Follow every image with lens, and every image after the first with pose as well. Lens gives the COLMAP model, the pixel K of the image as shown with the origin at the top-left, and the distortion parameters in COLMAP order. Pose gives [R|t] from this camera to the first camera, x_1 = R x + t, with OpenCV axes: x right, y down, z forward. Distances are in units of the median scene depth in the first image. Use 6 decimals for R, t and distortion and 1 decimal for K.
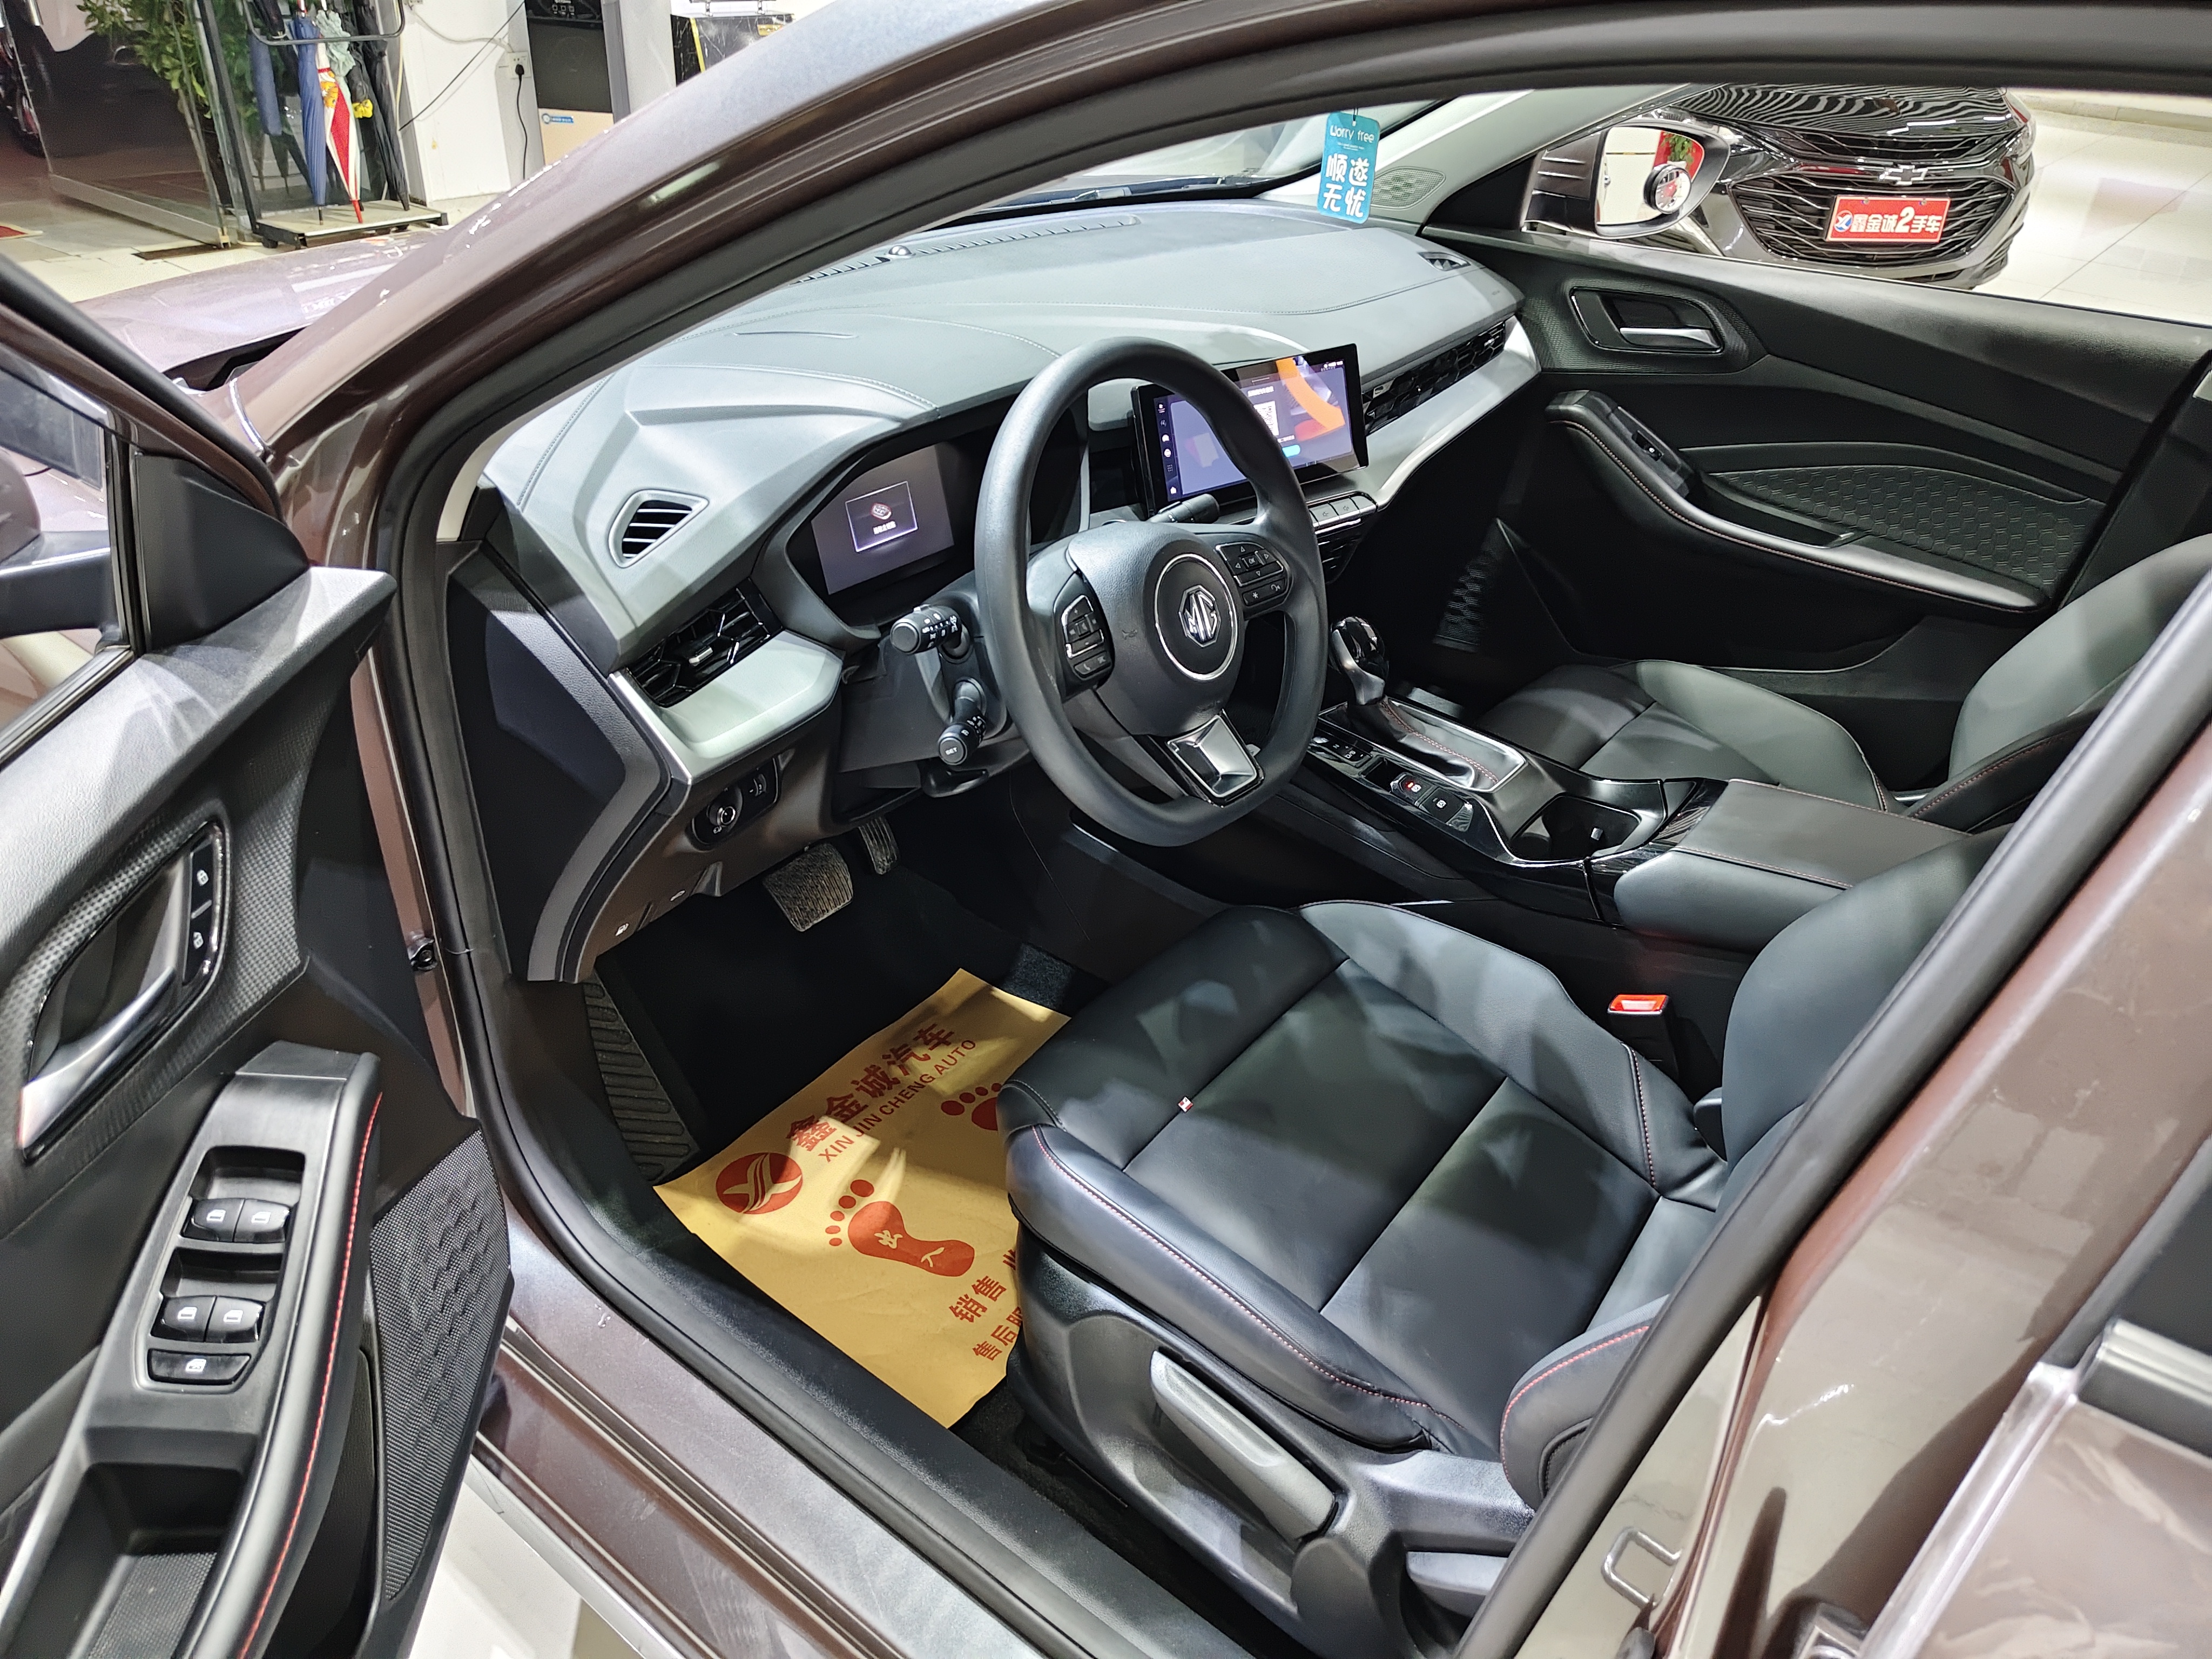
lens RADIAL K [[1511.4, 0, 1109.1], [0, 1511.4, 822.3], [0, 0, 1]] dist [0.023261, -0.030203]
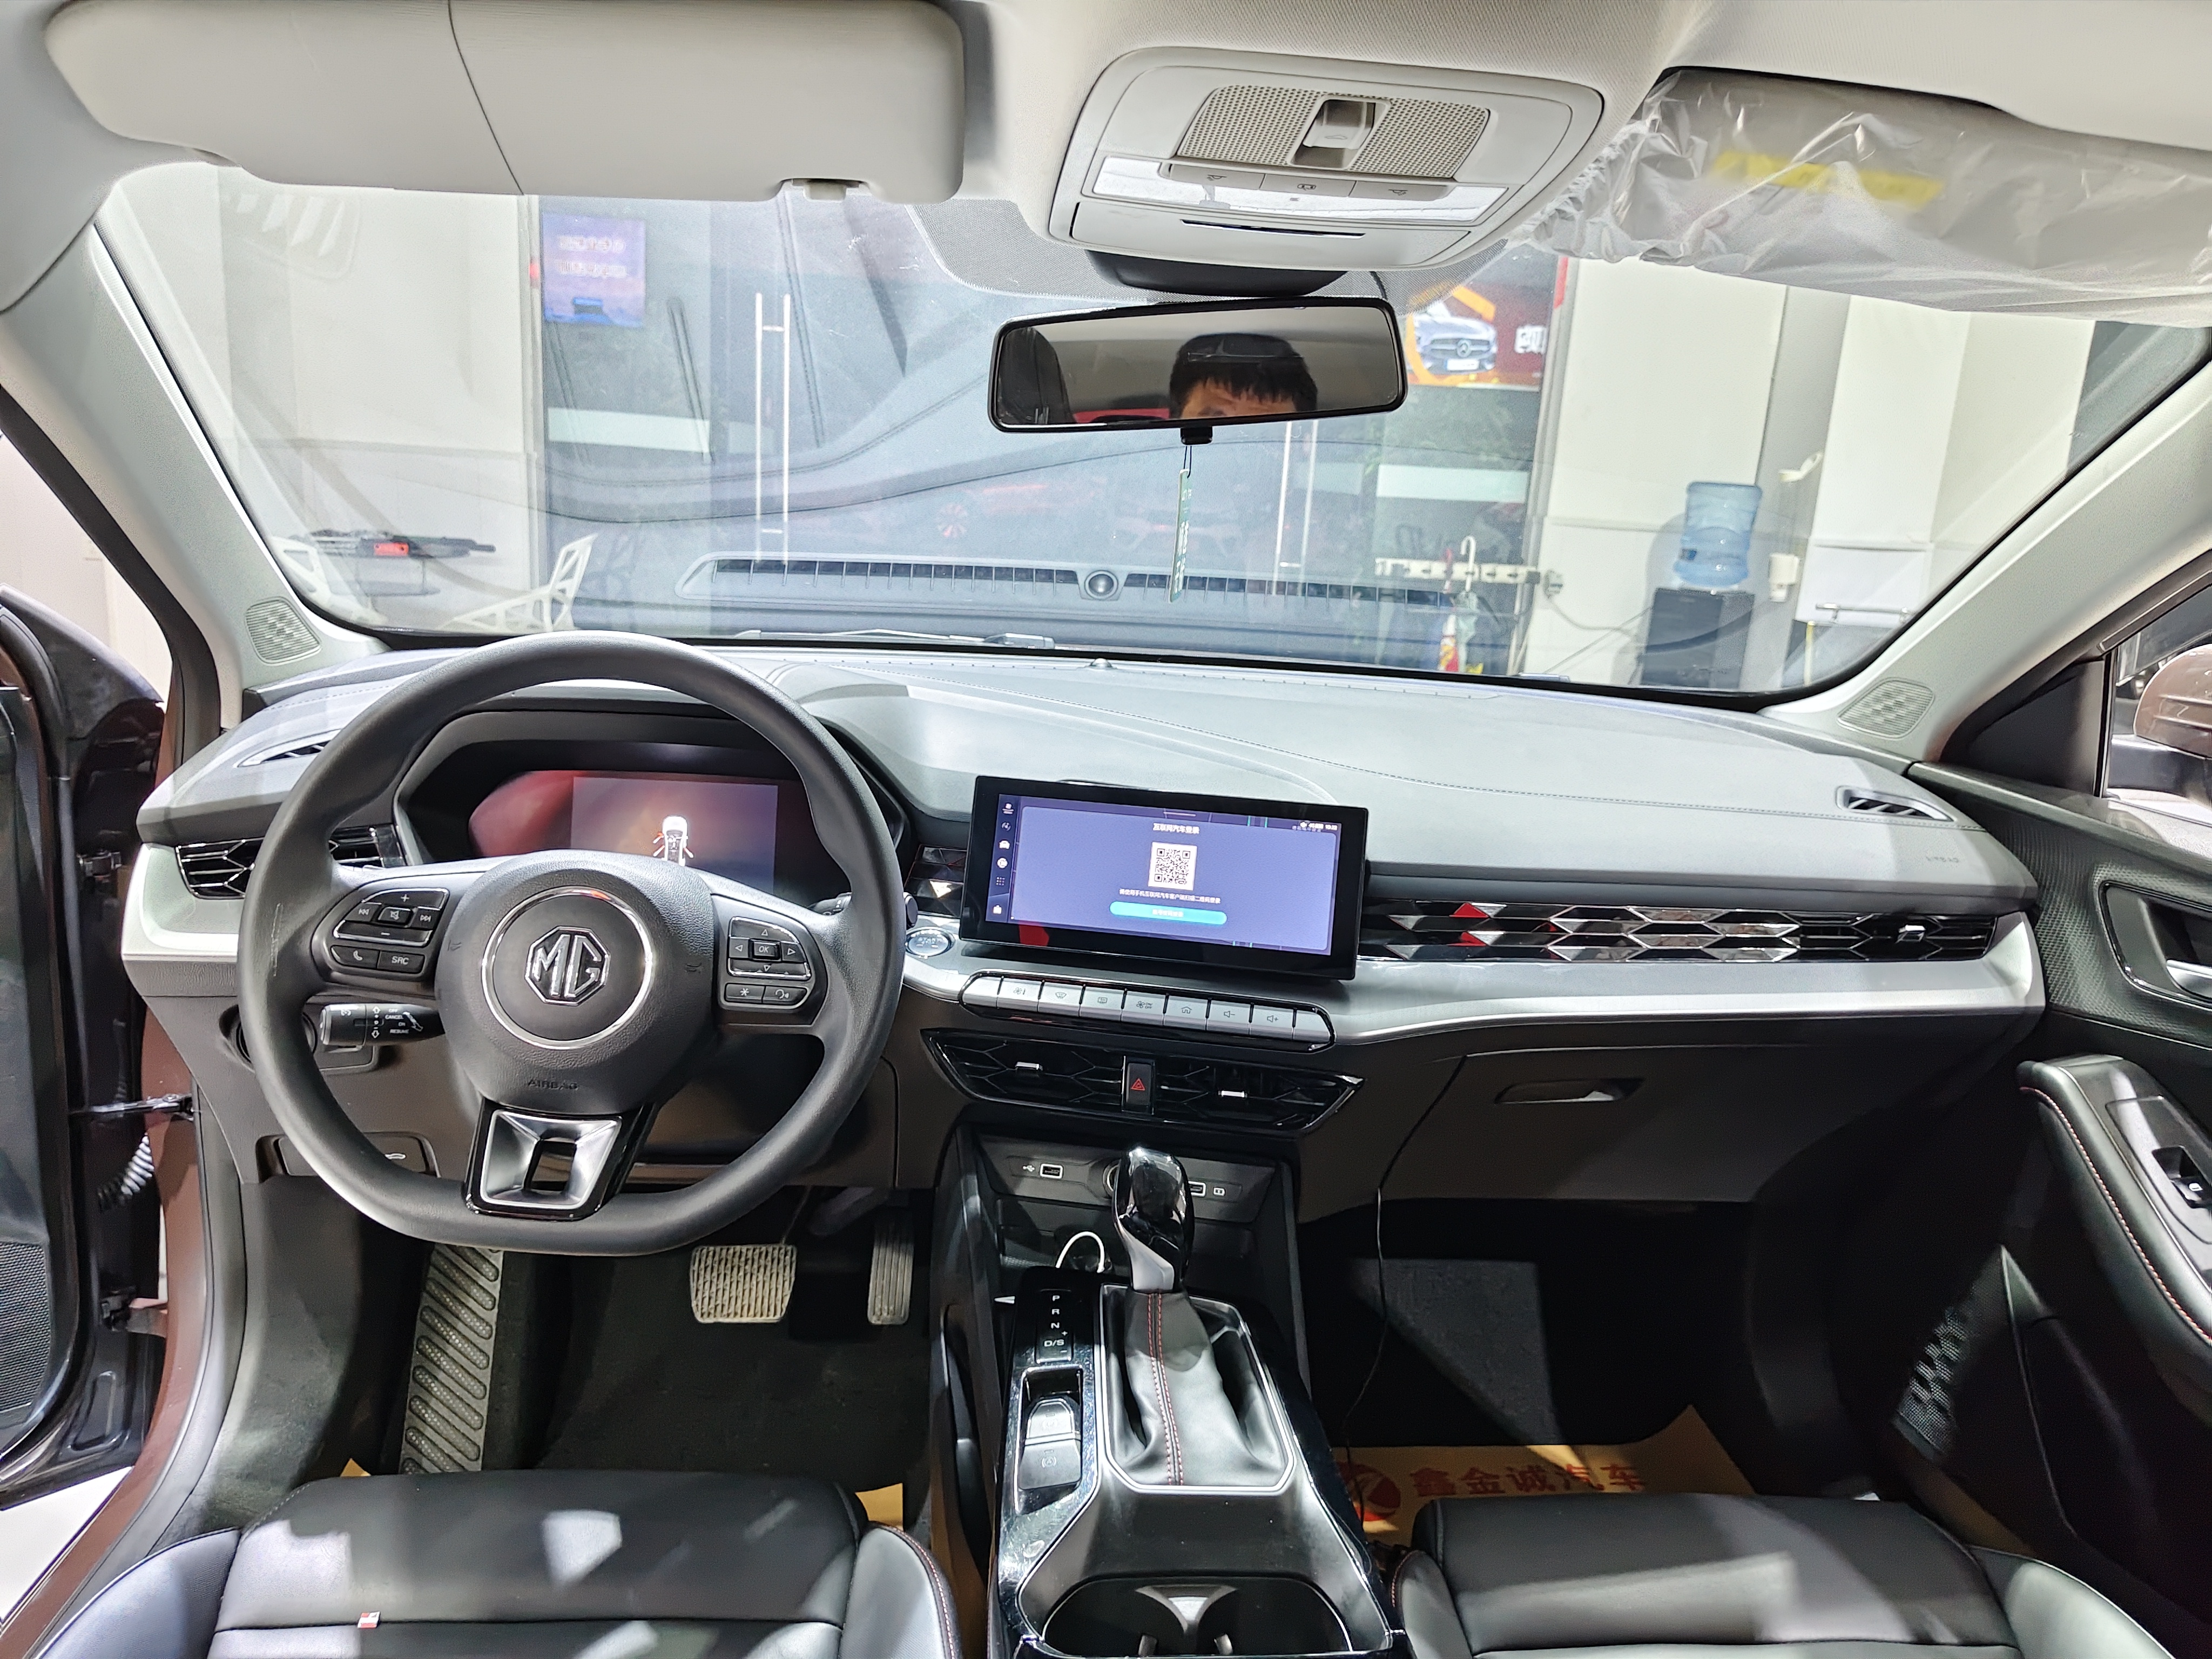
lens RADIAL K [[1511.4, 0, 1092.6], [0, 1511.4, 849.2], [0, 0, 1]] dist [0.023261, -0.030203]
pose [[0.673884, 0.176292, -0.717496, 0.454567], [-0.419966, 0.890375, -0.175670, -0.095911], [0.607872, 0.419706, 0.674047, 0.360507]]
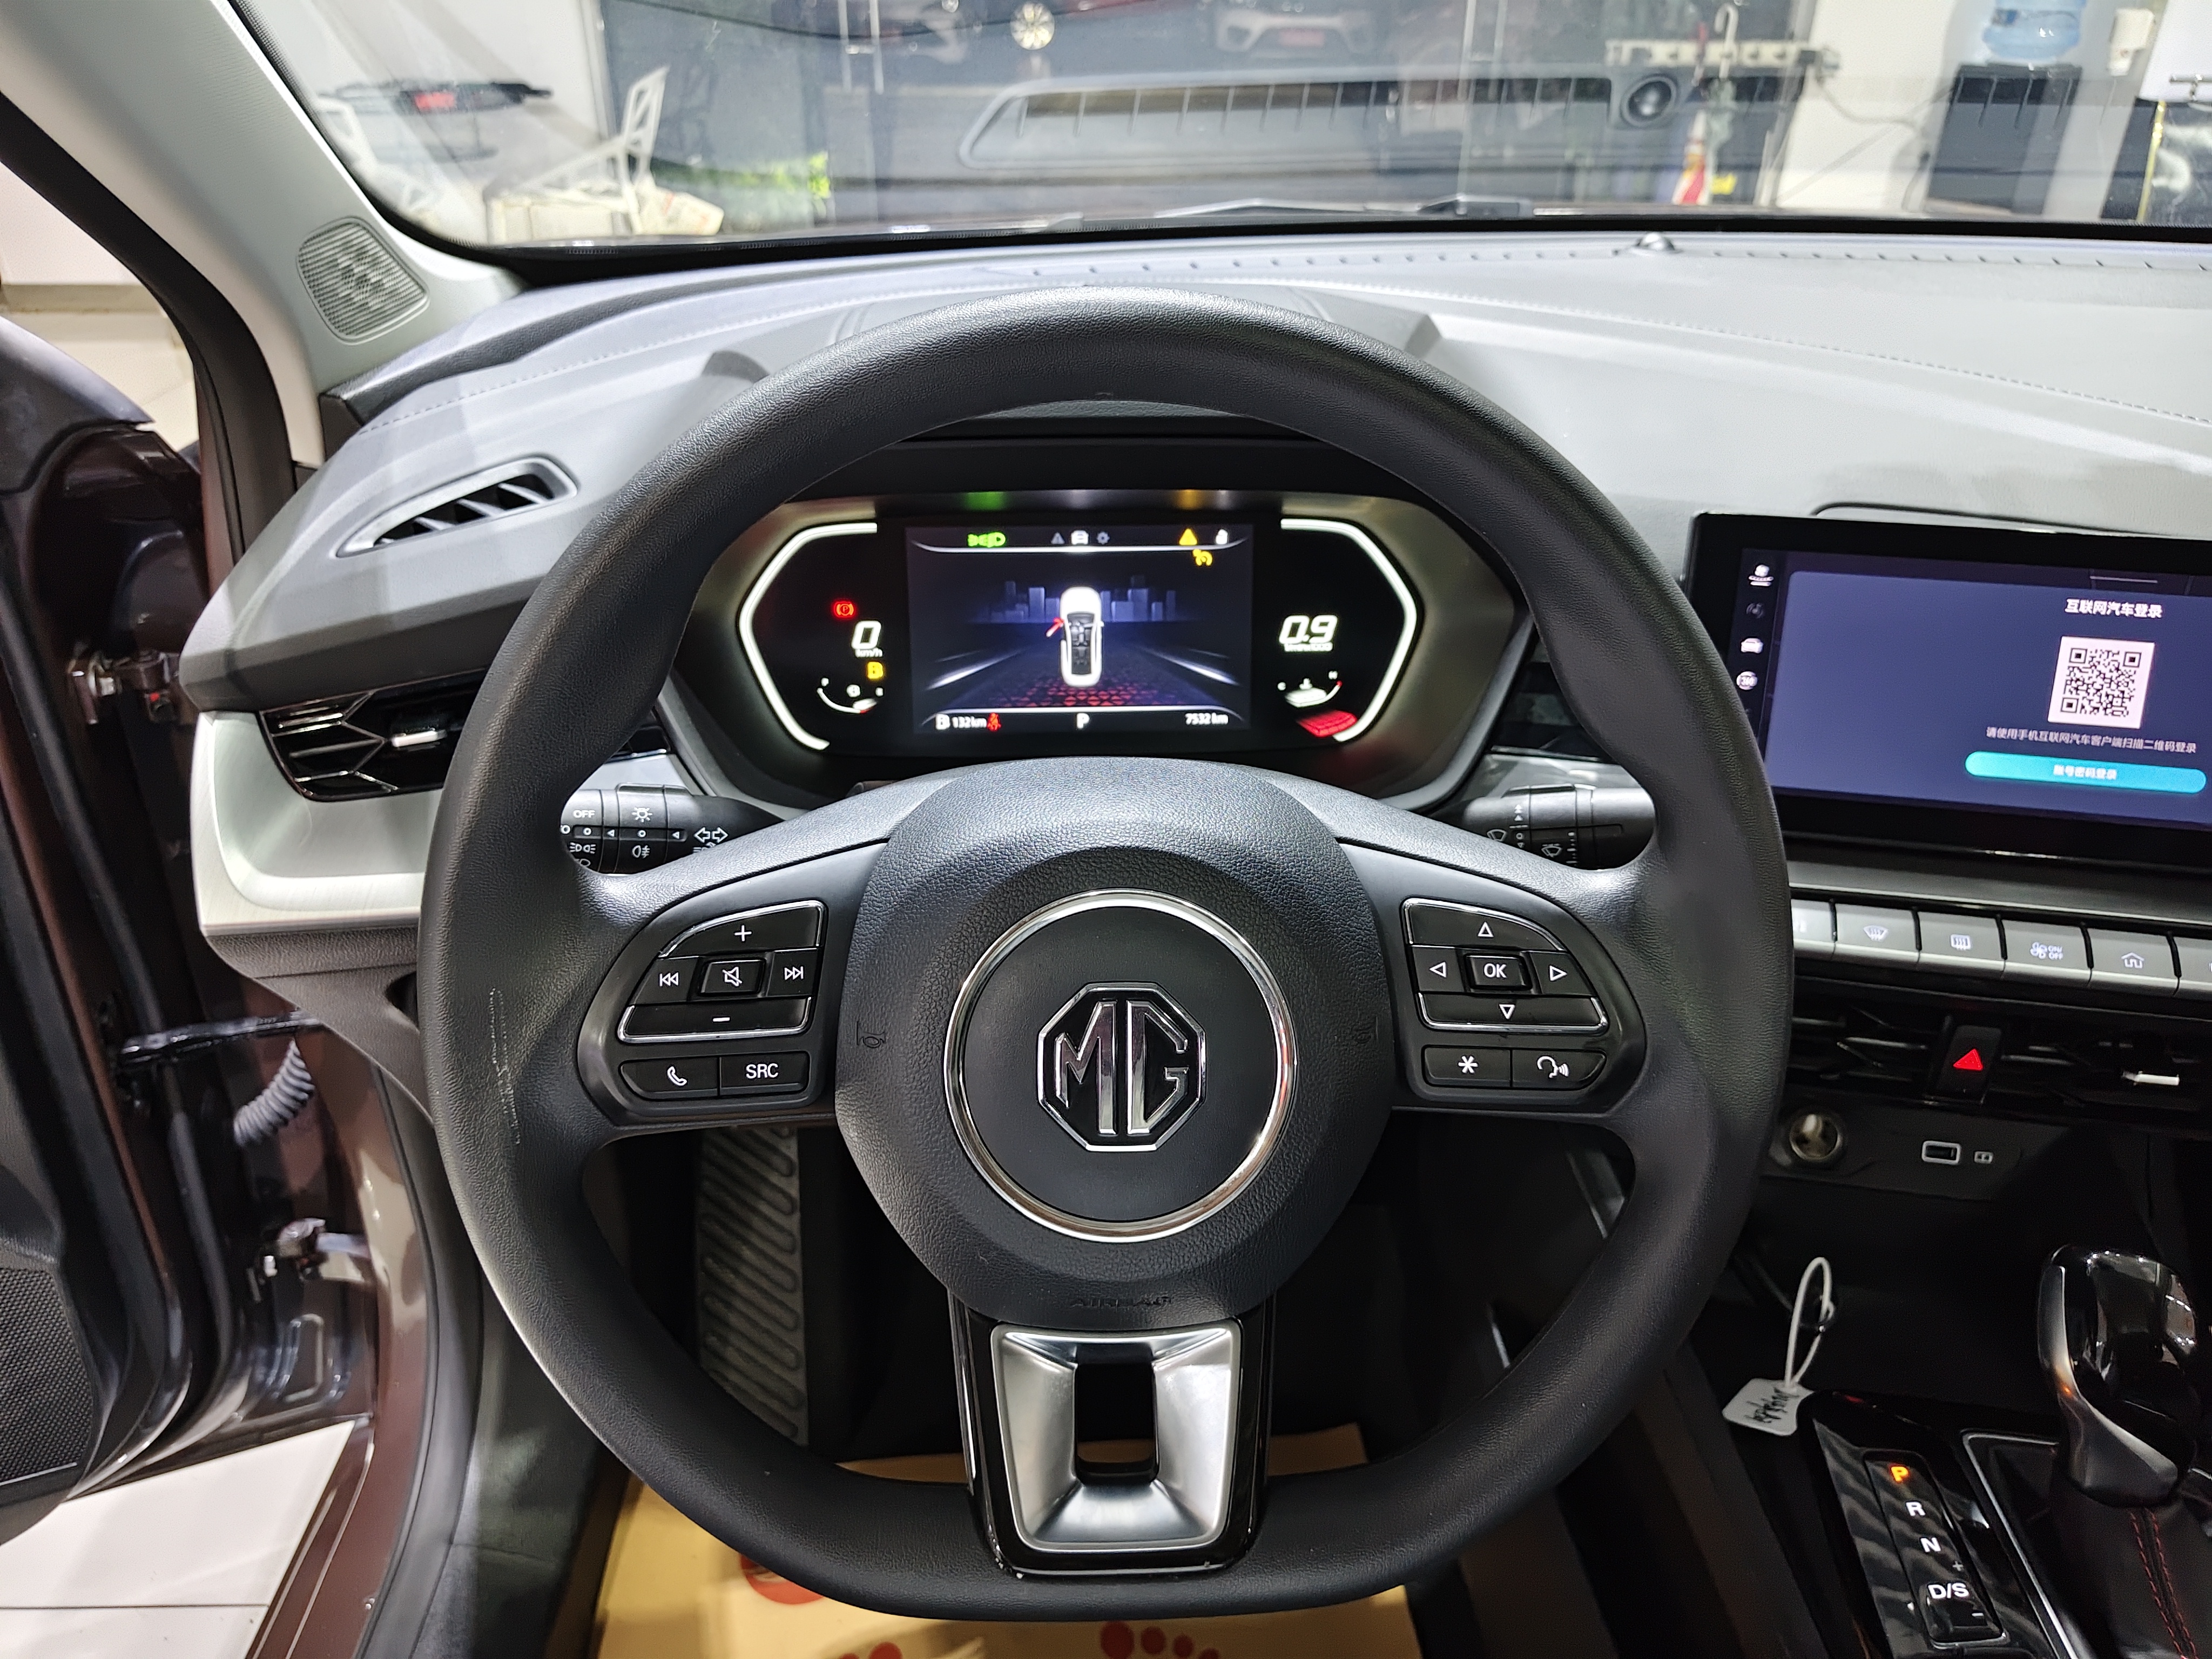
lens RADIAL K [[1511.4, 0, 1109.5], [0, 1511.4, 826.1], [0, 0, 1]] dist [0.023261, -0.030203]
pose [[0.649067, 0.342802, -0.679116, 0.161422], [-0.386487, 0.917517, 0.093756, -0.128627], [0.655240, 0.201615, 0.728019, 0.423597]]
